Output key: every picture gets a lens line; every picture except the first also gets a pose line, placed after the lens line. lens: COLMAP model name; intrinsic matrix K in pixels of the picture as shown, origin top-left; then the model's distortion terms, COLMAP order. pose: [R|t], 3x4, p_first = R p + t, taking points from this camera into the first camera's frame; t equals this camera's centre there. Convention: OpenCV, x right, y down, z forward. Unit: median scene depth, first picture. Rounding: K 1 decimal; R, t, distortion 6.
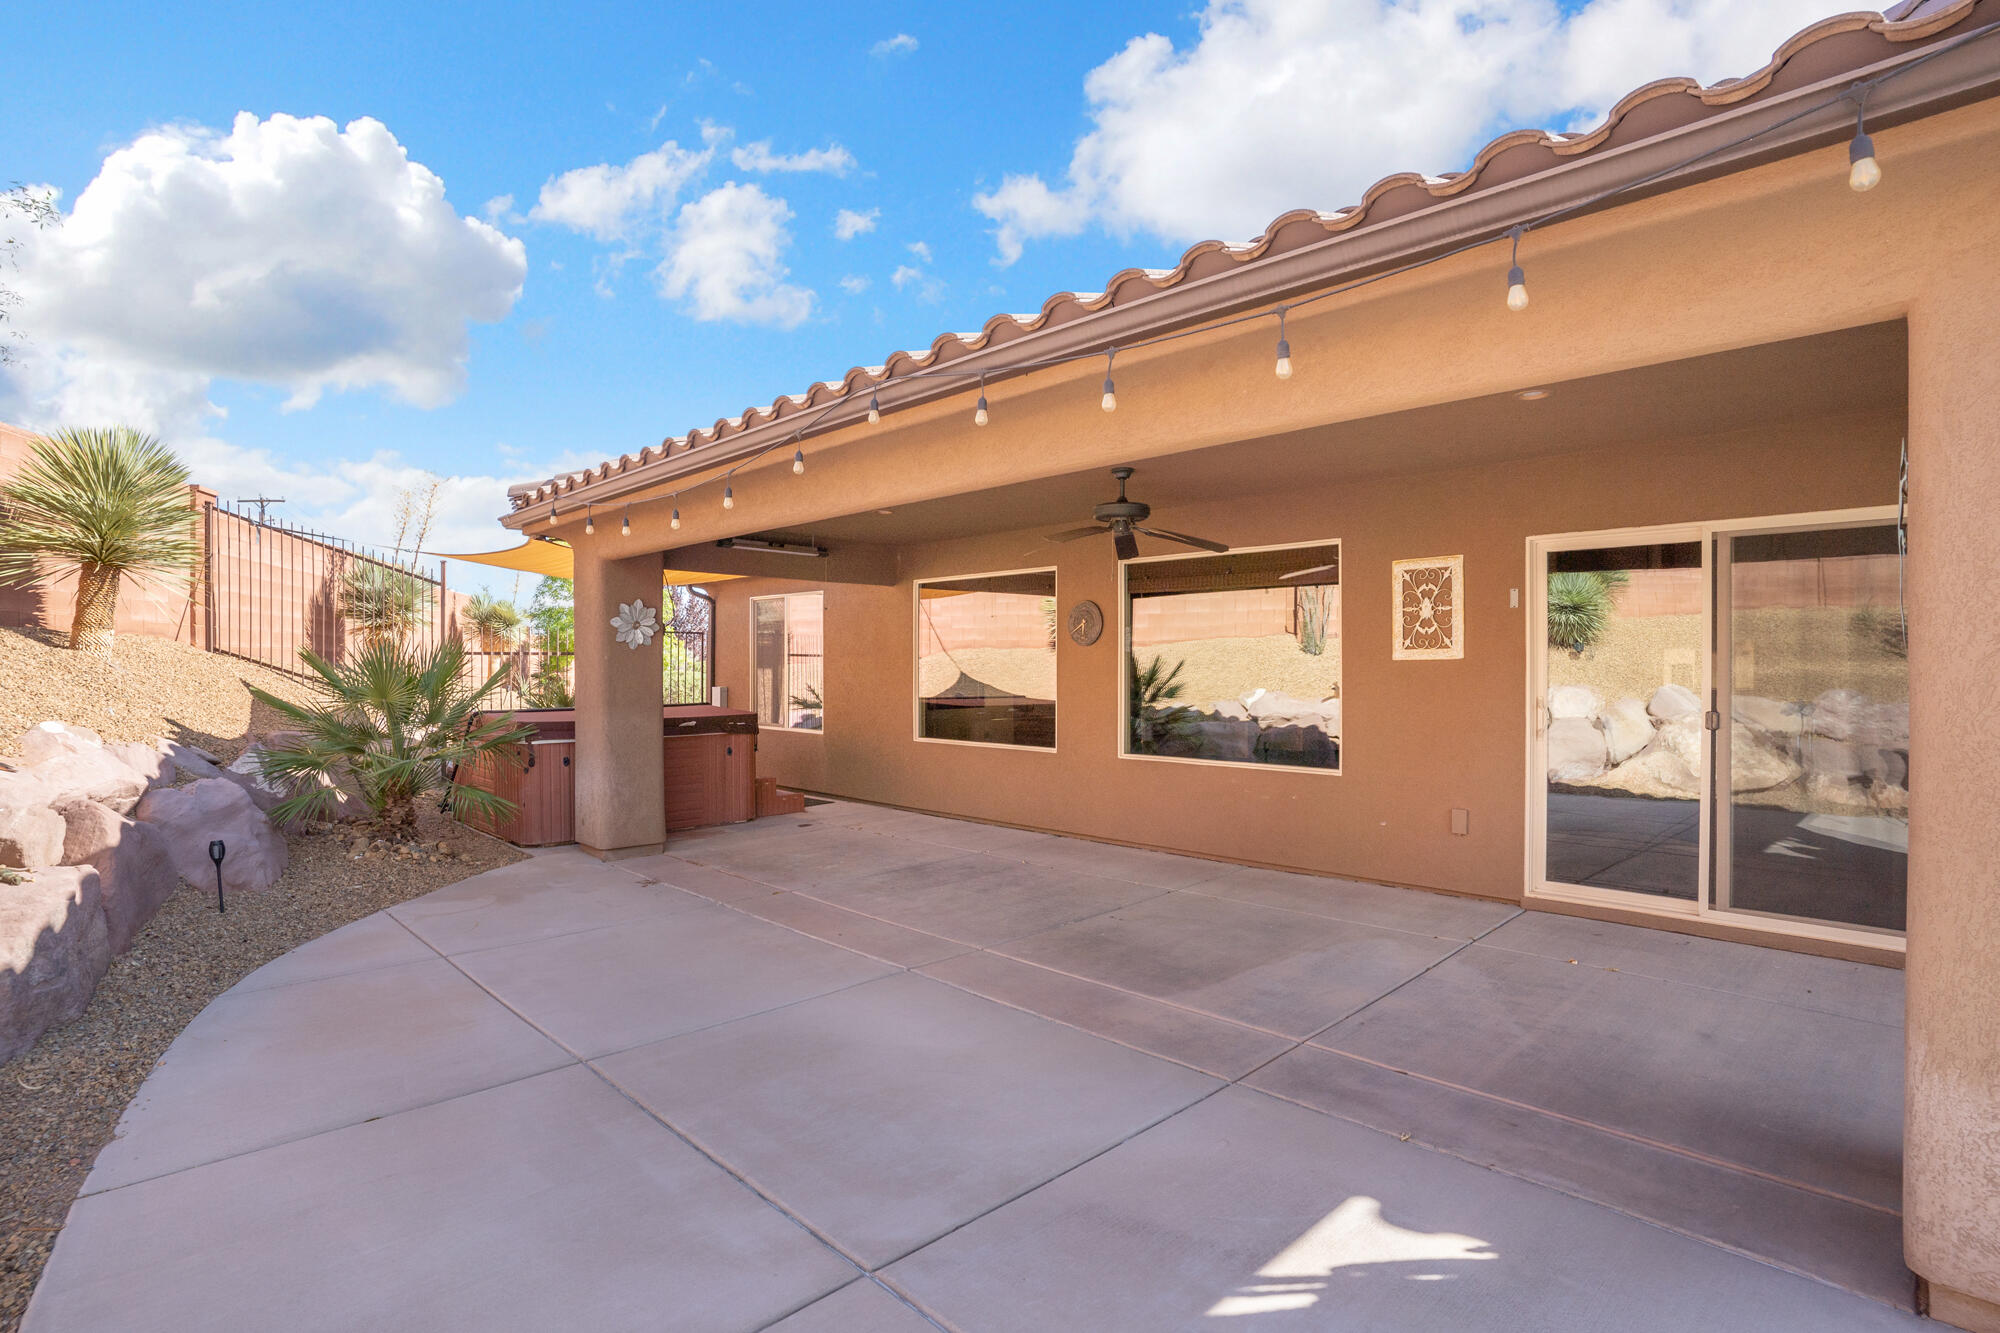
lens RADIAL K [[985.9, 0, 1000.0], [0, 985.9, 666.5], [0, 0, 1]] dist [-0.001863, 0.000056]
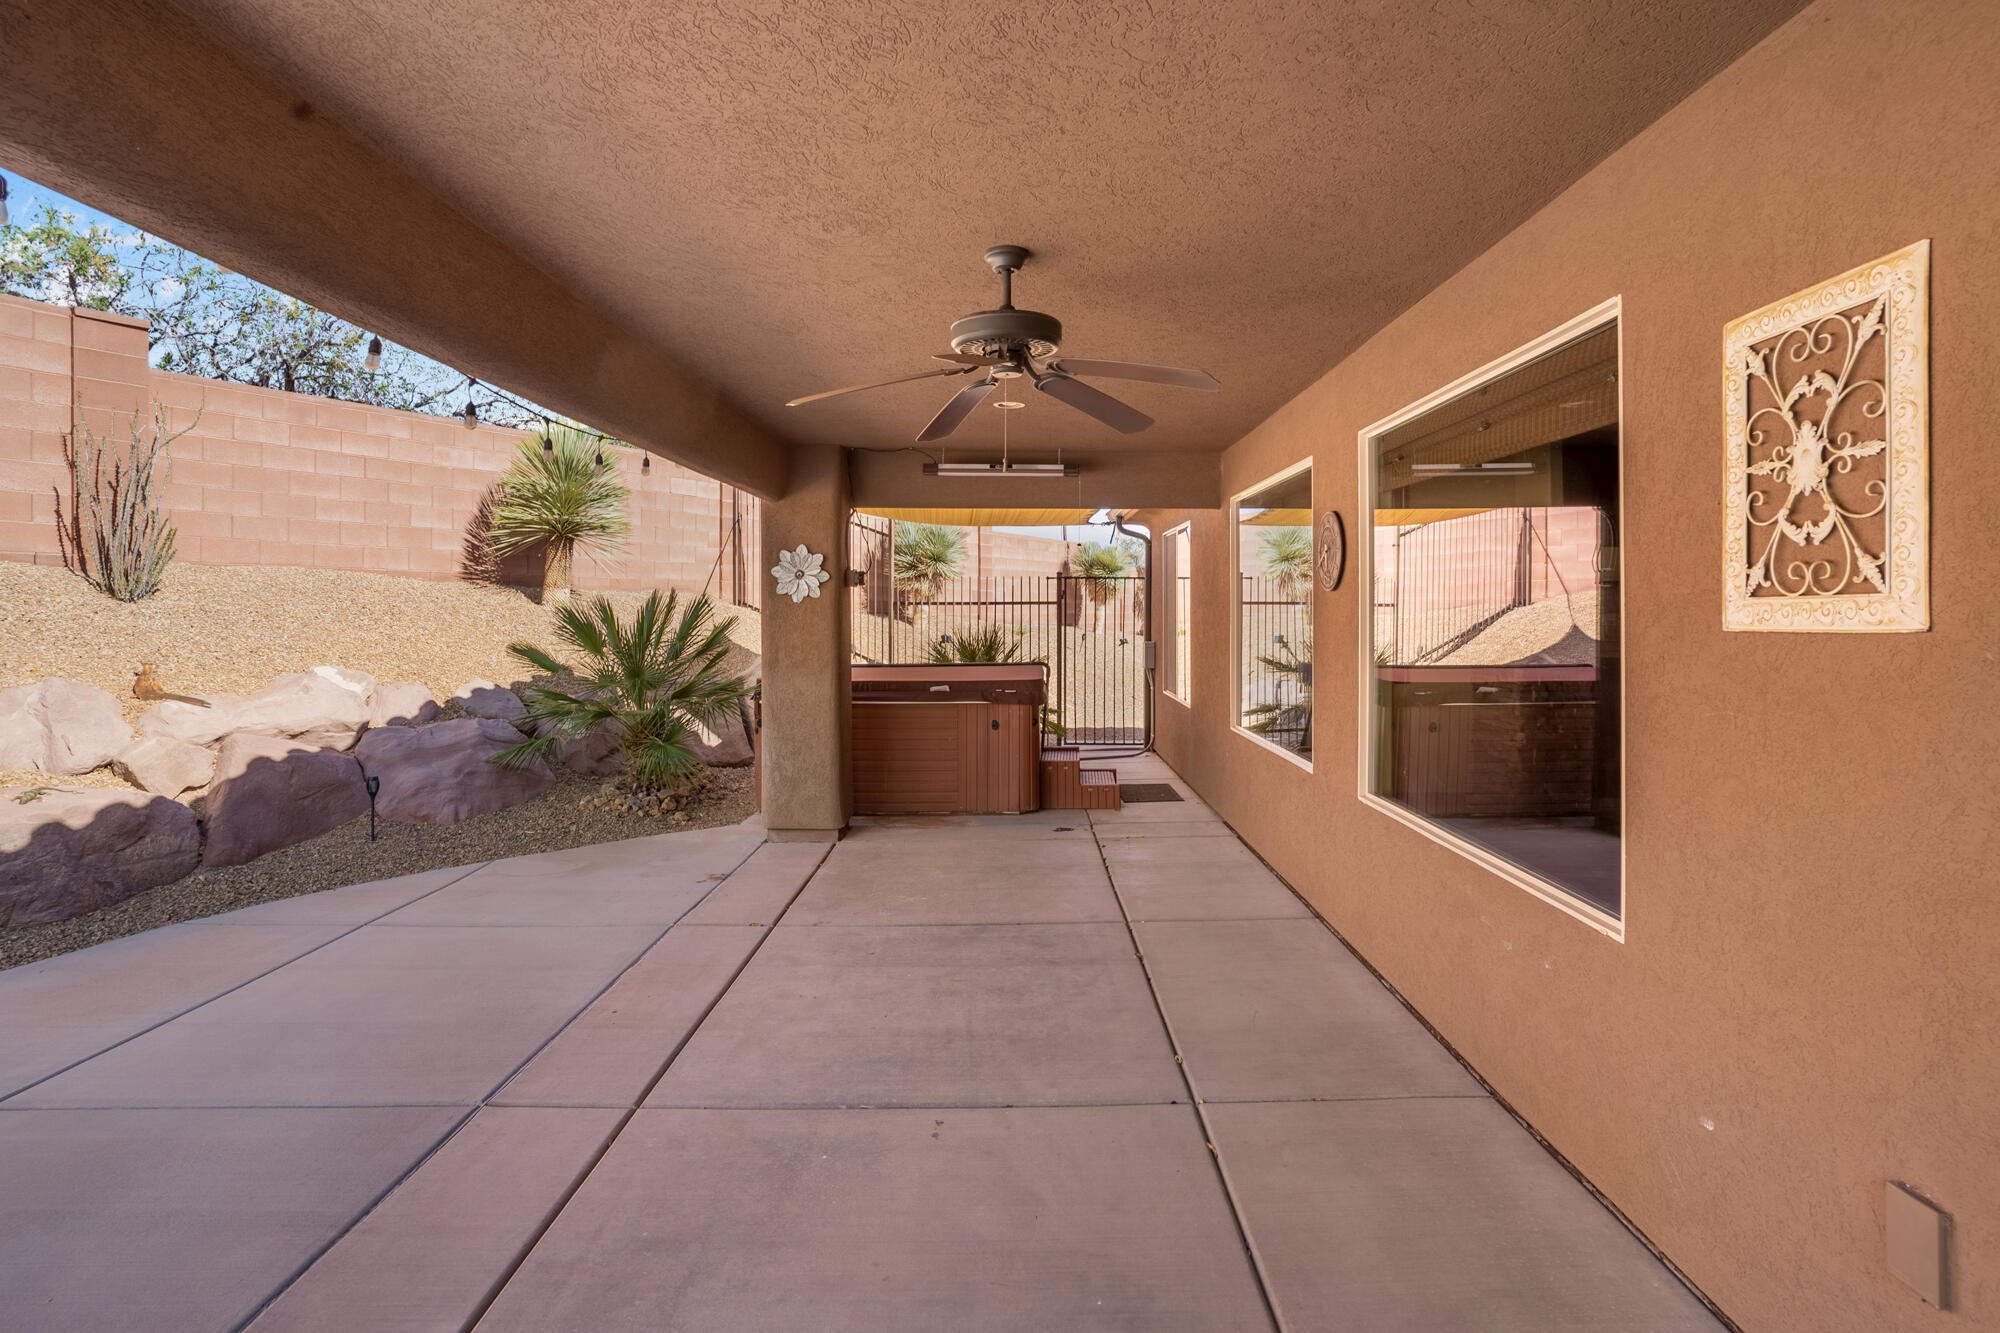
lens RADIAL K [[1013.2, 0, 1005.2], [0, 1013.2, 625.5], [0, 0, 1]] dist [-0.003468, 0.000386]
pose [[0.703096, 0.011286, -0.711005, 0.473972], [-0.000180, 0.999877, 0.015693, -0.013489], [0.711095, -0.010906, 0.703012, 0.607688]]
